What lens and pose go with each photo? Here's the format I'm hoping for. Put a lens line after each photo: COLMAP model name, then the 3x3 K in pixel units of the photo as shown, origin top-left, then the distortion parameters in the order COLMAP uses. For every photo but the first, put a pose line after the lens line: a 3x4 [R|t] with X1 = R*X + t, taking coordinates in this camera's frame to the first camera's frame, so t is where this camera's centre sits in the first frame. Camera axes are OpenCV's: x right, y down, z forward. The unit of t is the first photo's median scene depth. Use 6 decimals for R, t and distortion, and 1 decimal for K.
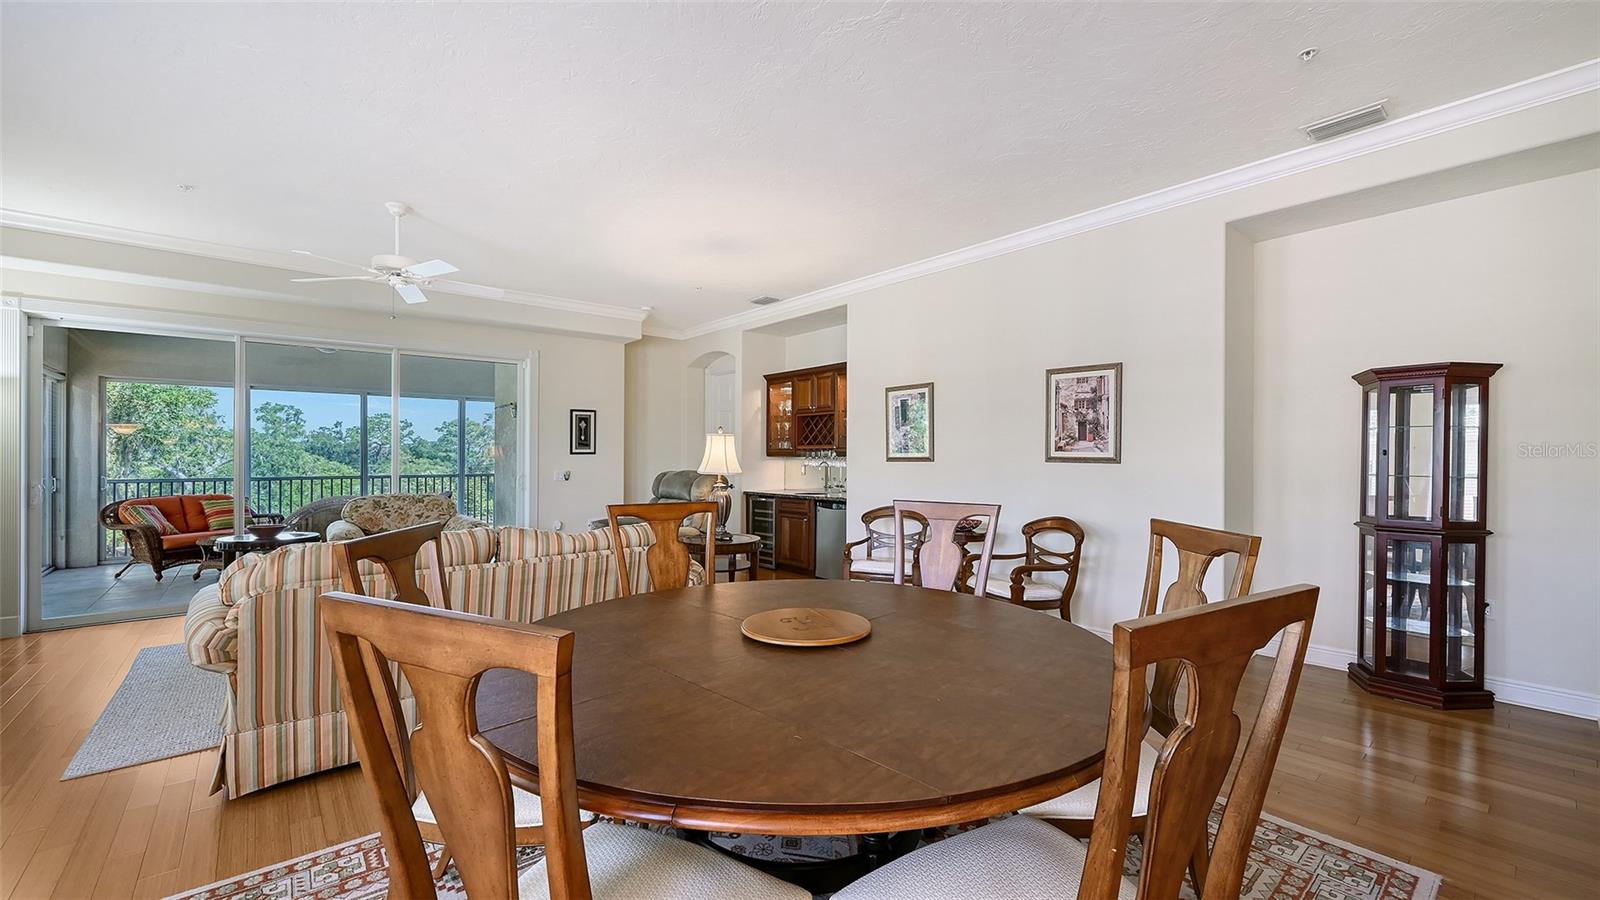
lens RADIAL K [[646.9, 0, 799.6], [0, 646.9, 455.8], [0, 0, 1]] dist [0.001672, 0.000168]
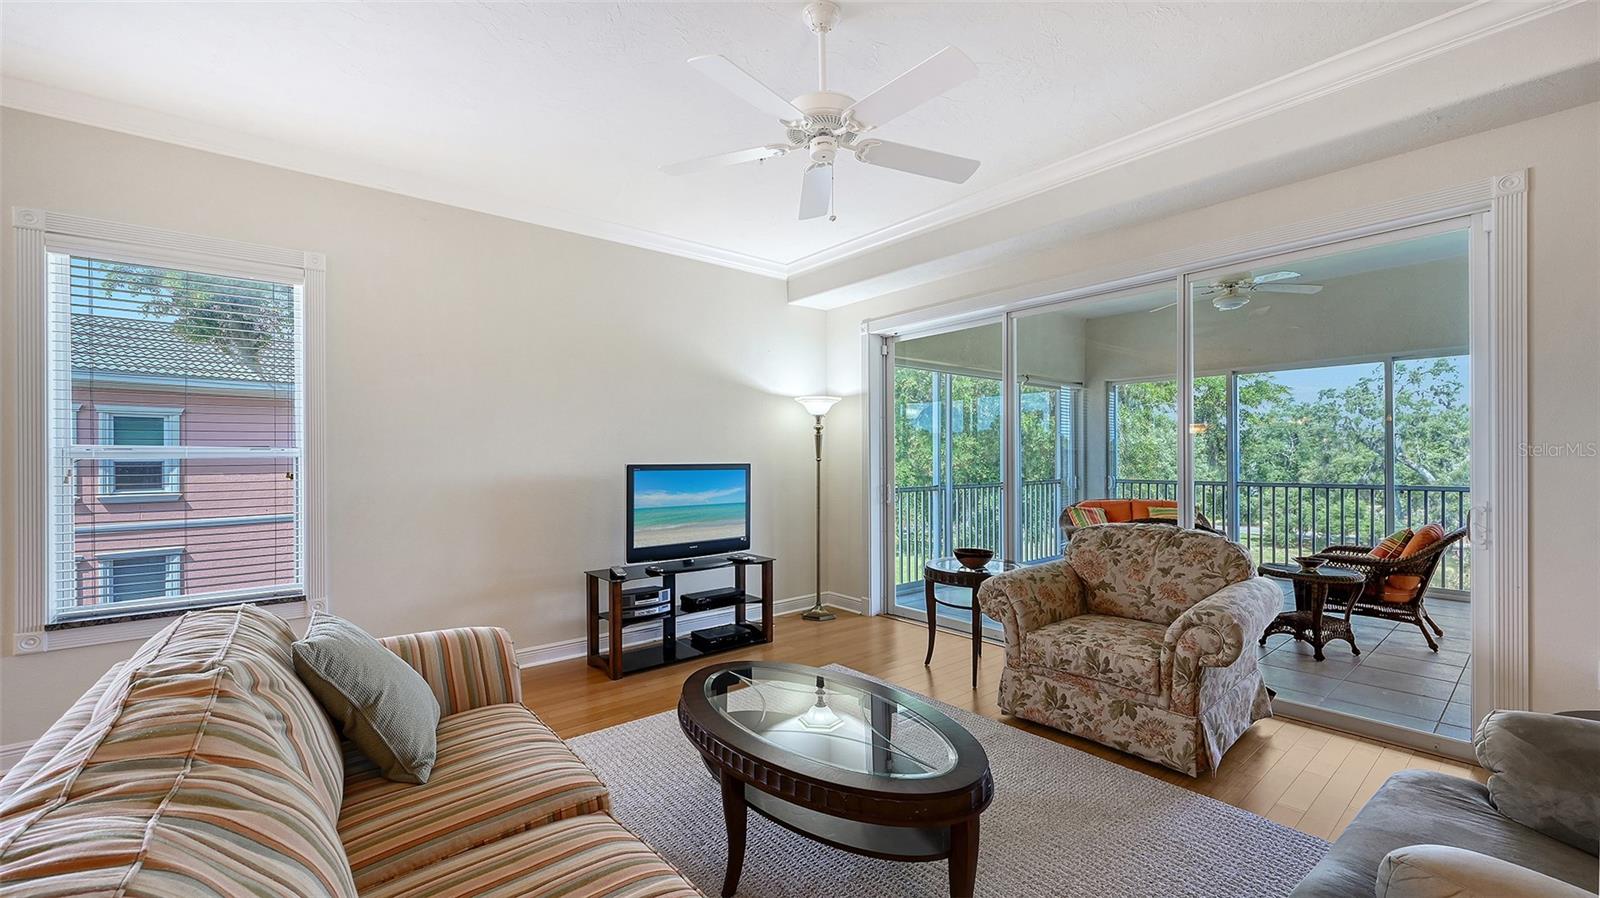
lens RADIAL K [[640.0, 0, 794.6], [0, 640.0, 460.3], [0, 0, 1]] dist [-0.001728, -0.000034]
pose [[-0.009284, 0.004598, -0.999946, -0.042858], [0.009639, 0.999943, 0.004508, -0.003864], [0.999910, -0.009597, -0.009328, 0.573060]]
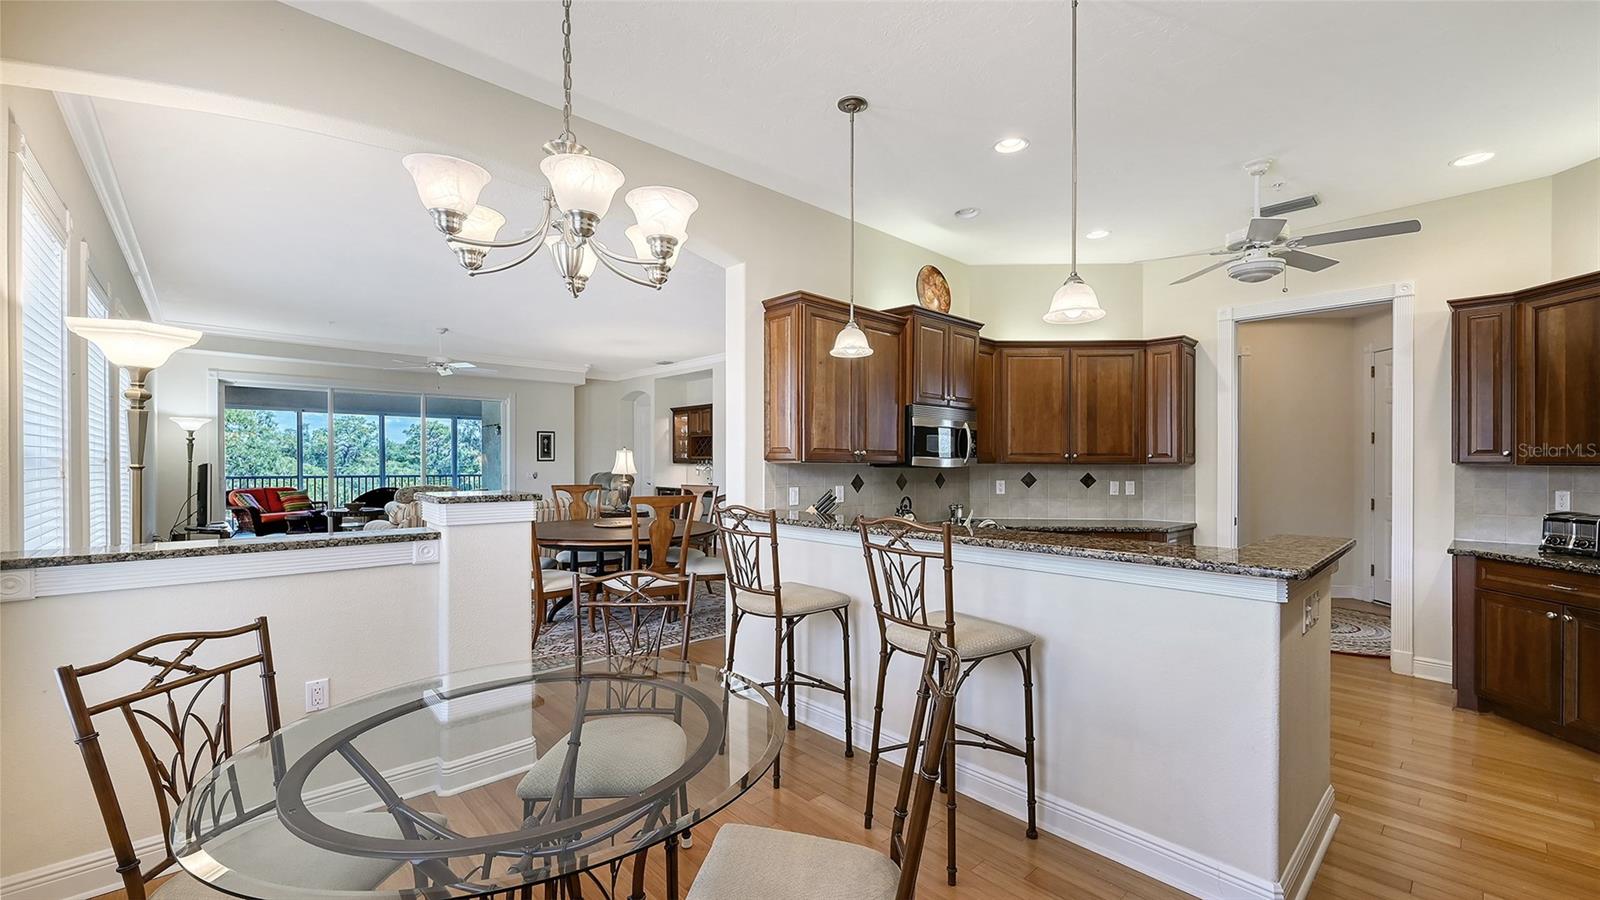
lens RADIAL K [[638.8, 0, 795.4], [0, 638.8, 466.0], [0, 0, 1]] dist [0.000738, -0.000497]
pose [[0.999135, 0.005010, 0.041282, 0.186512], [-0.005407, 0.999940, 0.009530, -0.008057], [-0.041232, -0.009745, 0.999102, -0.515825]]
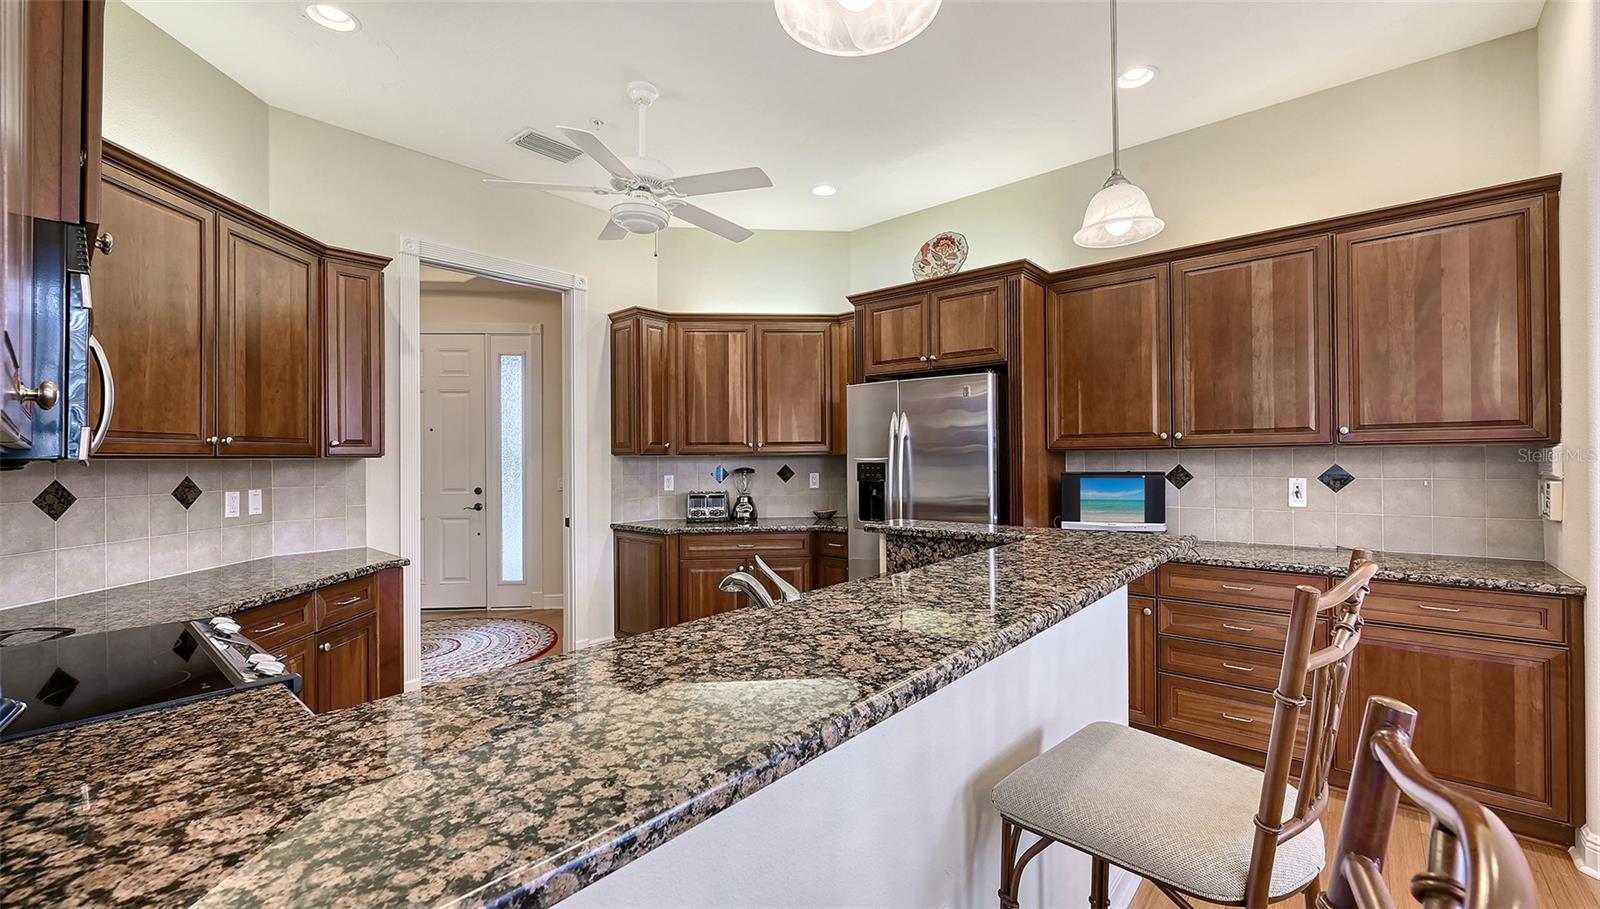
lens RADIAL K [[660.4, 0, 800.0], [0, 660.4, 454.5], [0, 0, 1]] dist [0.000790, 0.000174]
pose [[-0.169056, 0.007571, 0.985577, 0.136207], [0.006460, 0.999958, -0.006574, -0.003189], [-0.985585, 0.005256, -0.169098, -0.089773]]
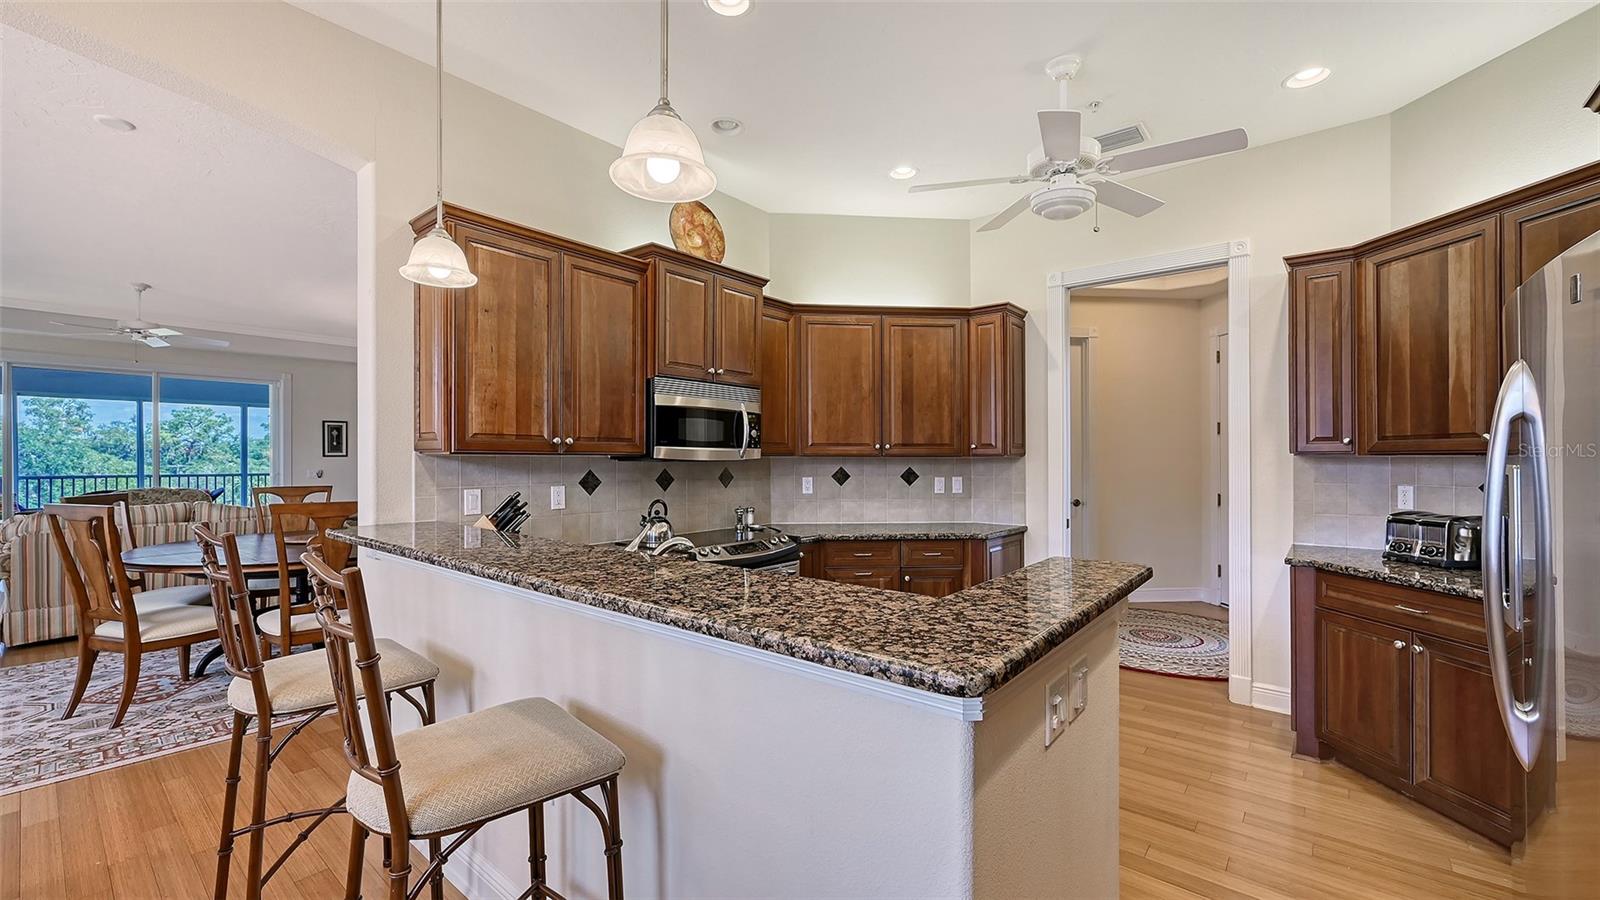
lens RADIAL K [[643.8, 0, 801.9], [0, 643.8, 459.3], [0, 0, 1]] dist [-0.003076, -0.000367]
pose [[0.983404, 0.002260, 0.181415, 0.331883], [-0.003105, 0.999986, 0.004377, -0.005217], [-0.181403, -0.004867, 0.983397, -0.391528]]
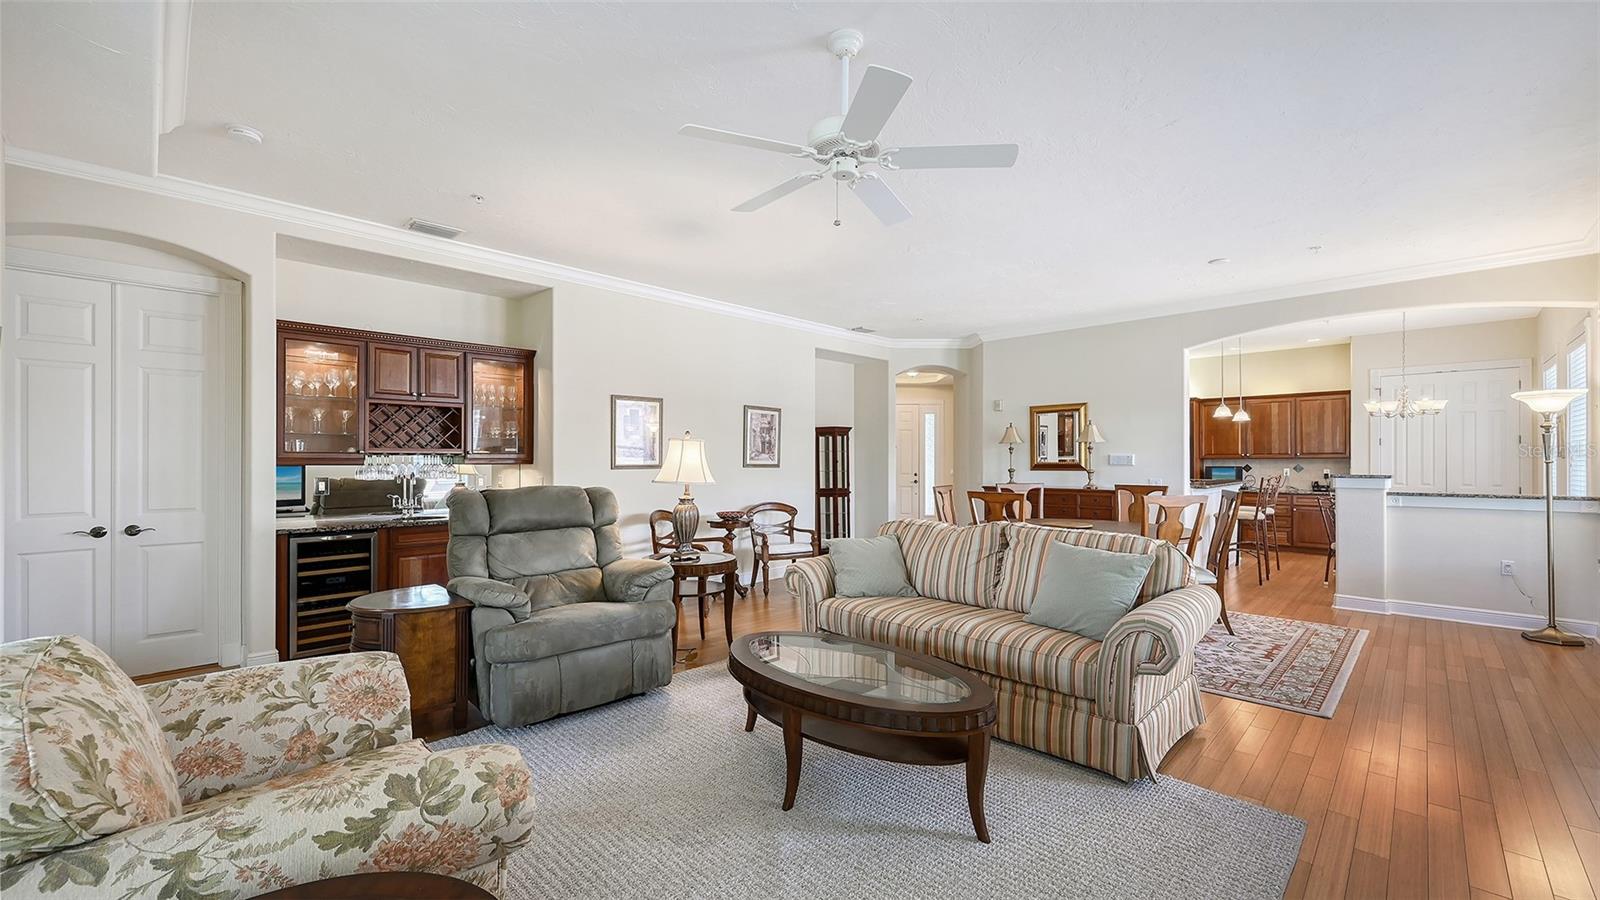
lens RADIAL K [[632.2, 0, 812.6], [0, 632.2, 451.8], [0, 0, 1]] dist [-0.001848, -0.000109]
pose [[-0.116510, 0.012793, 0.993107, -0.690390], [-0.001194, 0.999915, -0.013021, -0.004923], [-0.993189, -0.002703, -0.116484, 0.655732]]
